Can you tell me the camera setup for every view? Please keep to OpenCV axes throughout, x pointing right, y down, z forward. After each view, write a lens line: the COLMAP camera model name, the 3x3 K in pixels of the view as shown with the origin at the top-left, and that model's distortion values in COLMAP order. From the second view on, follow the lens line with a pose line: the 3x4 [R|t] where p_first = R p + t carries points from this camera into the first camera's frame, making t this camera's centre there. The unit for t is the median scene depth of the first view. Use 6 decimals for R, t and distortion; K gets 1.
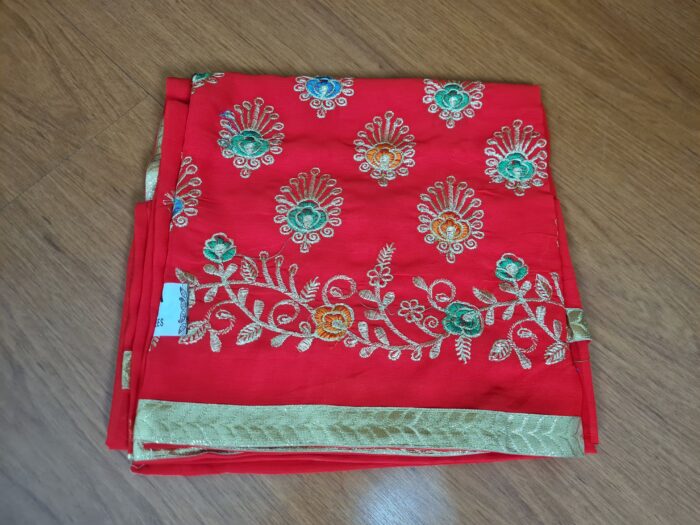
lens RADIAL K [[538.1, 0, 353.0], [0, 538.1, 264.5], [0, 0, 1]] dist [0.009856, -0.021786]
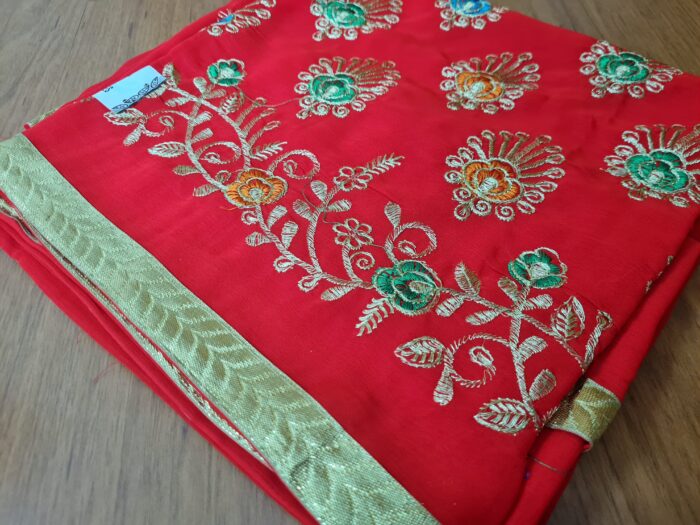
lens RADIAL K [[538.1, 0, 353.0], [0, 538.1, 264.5], [0, 0, 1]] dist [0.009856, -0.021786]
pose [[0.744861, 0.483385, -0.459913, 0.418791], [-0.588696, 0.800555, -0.112022, 0.185851], [0.314036, 0.354190, 0.880869, 0.456376]]
